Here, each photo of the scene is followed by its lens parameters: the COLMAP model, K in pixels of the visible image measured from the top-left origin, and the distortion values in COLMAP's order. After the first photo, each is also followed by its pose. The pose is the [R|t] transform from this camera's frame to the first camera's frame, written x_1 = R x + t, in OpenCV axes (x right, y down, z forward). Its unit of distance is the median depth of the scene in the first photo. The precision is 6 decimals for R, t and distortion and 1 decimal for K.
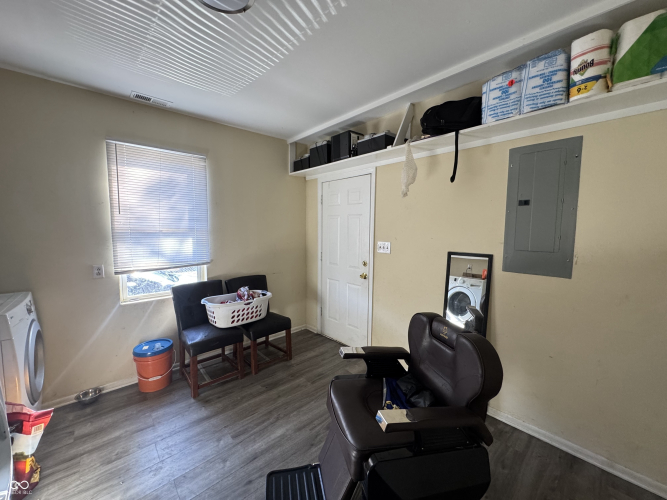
lens RADIAL K [[266.3, 0, 335.1], [0, 266.3, 249.4], [0, 0, 1]] dist [-0.001653, 0.000220]
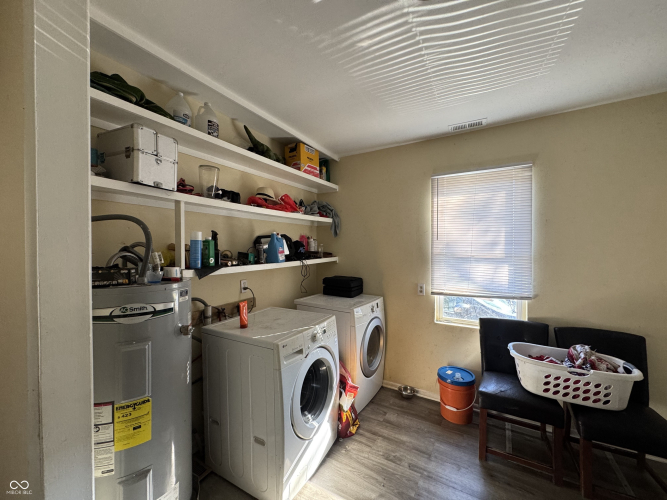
lens RADIAL K [[266.3, 0, 334.4], [0, 266.3, 250.1], [0, 0, 1]] dist [-0.001653, 0.000220]
pose [[0.285179, 0.001126, -0.958474, 0.124552], [-0.077173, 0.996780, -0.021790, -0.033795], [0.955362, 0.080182, 0.284347, 0.266793]]
